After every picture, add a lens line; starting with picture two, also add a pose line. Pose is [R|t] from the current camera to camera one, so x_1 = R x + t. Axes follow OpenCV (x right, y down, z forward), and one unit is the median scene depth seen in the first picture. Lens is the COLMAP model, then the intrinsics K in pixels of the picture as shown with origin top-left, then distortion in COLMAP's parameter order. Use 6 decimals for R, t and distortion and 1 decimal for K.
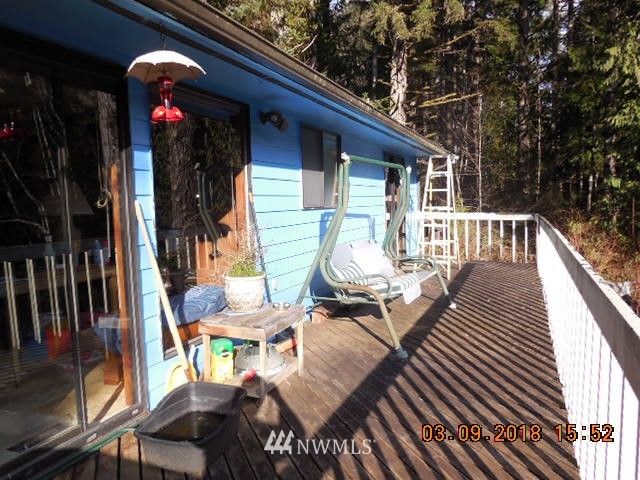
lens RADIAL K [[478.0, 0, 320.0], [0, 478.0, 240.0], [0, 0, 1]] dist [-0.008705, -0.000320]
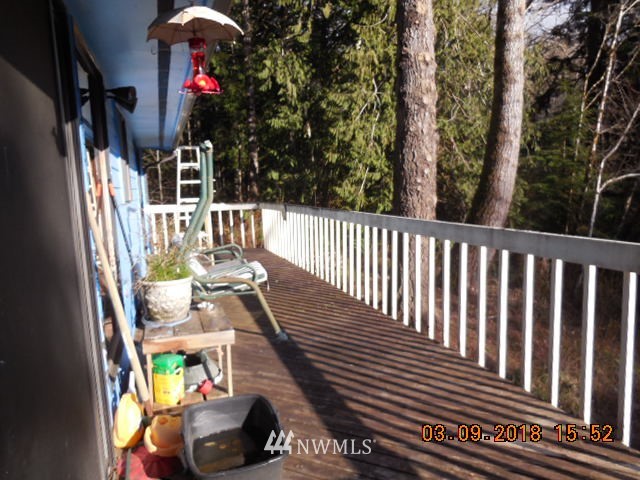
lens RADIAL K [[485.1, 0, 316.8], [0, 485.1, 238.2], [0, 0, 1]] dist [-0.014739, 0.009729]
pose [[0.755691, -0.082000, 0.649775, -0.094541], [0.078387, 0.996323, 0.034569, -0.000650], [-0.650221, 0.024810, 0.759340, 0.032785]]
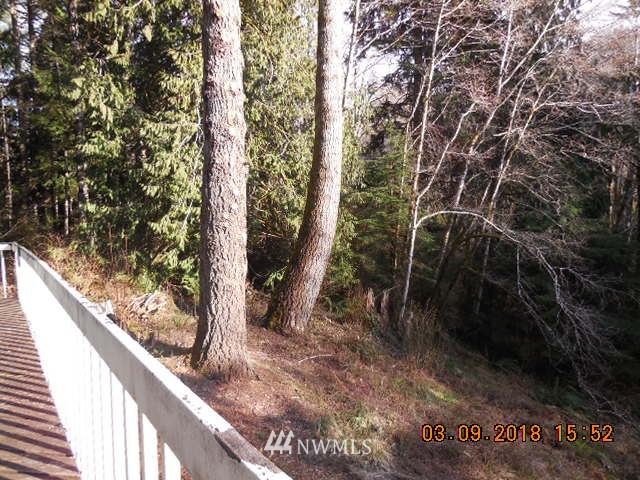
lens RADIAL K [[484.4, 0, 320.0], [0, 484.4, 240.0], [0, 0, 1]] dist [-0.004494, 0.003905]
pose [[0.543464, -0.043868, 0.838286, 0.000480], [0.086336, 0.996259, -0.003838, -0.003236], [-0.834981, 0.074460, 0.545218, 0.007906]]
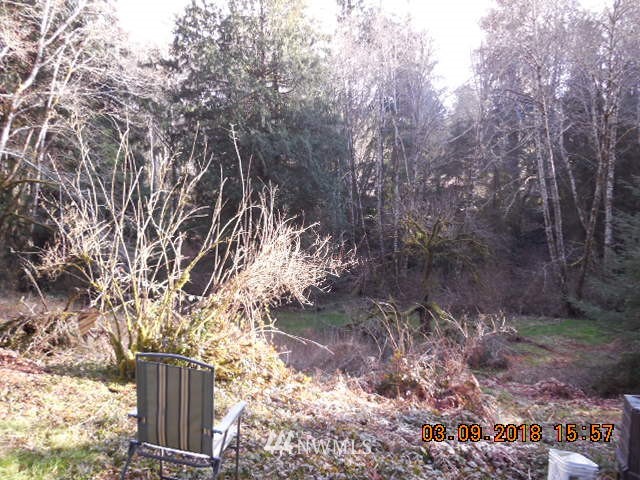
lens RADIAL K [[485.1, 0, 316.8], [0, 485.1, 238.2], [0, 0, 1]] dist [-0.014739, 0.009729]
pose [[-0.245686, -0.053677, 0.967862, -0.194504], [0.096832, 0.992112, 0.079603, 0.144121], [-0.964501, 0.113278, -0.238550, -0.091762]]
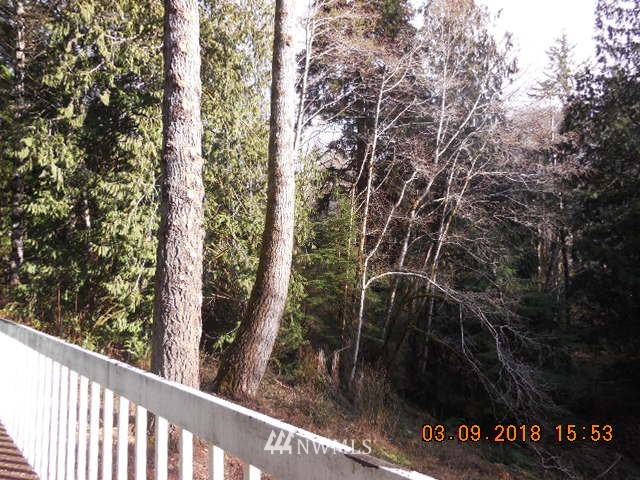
lens RADIAL K [[485.1, 0, 316.8], [0, 485.1, 238.2], [0, 0, 1]] dist [-0.014739, 0.009729]
pose [[0.446505, 0.067042, 0.892266, -0.023575], [0.093187, 0.988282, -0.120889, -0.005245], [-0.889915, 0.137125, 0.435026, 0.015597]]
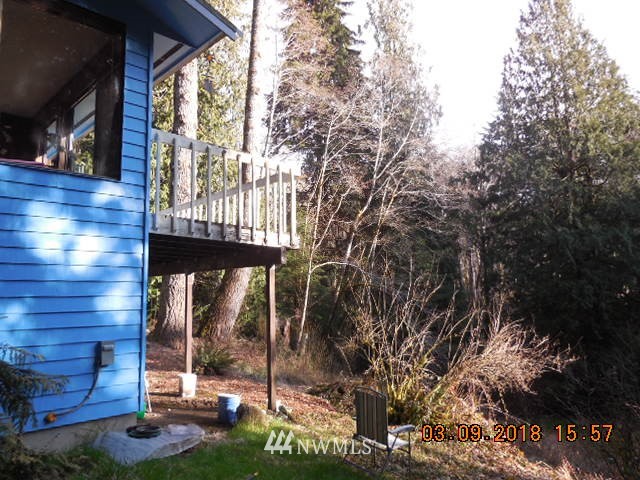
lens RADIAL K [[484.4, 0, 320.0], [0, 484.4, 240.0], [0, 0, 1]] dist [-0.004494, 0.003905]
pose [[0.385891, 0.127537, 0.913686, -0.339497], [0.083852, 0.981450, -0.172410, 0.144761], [-0.918726, 0.143146, 0.368038, -0.174218]]
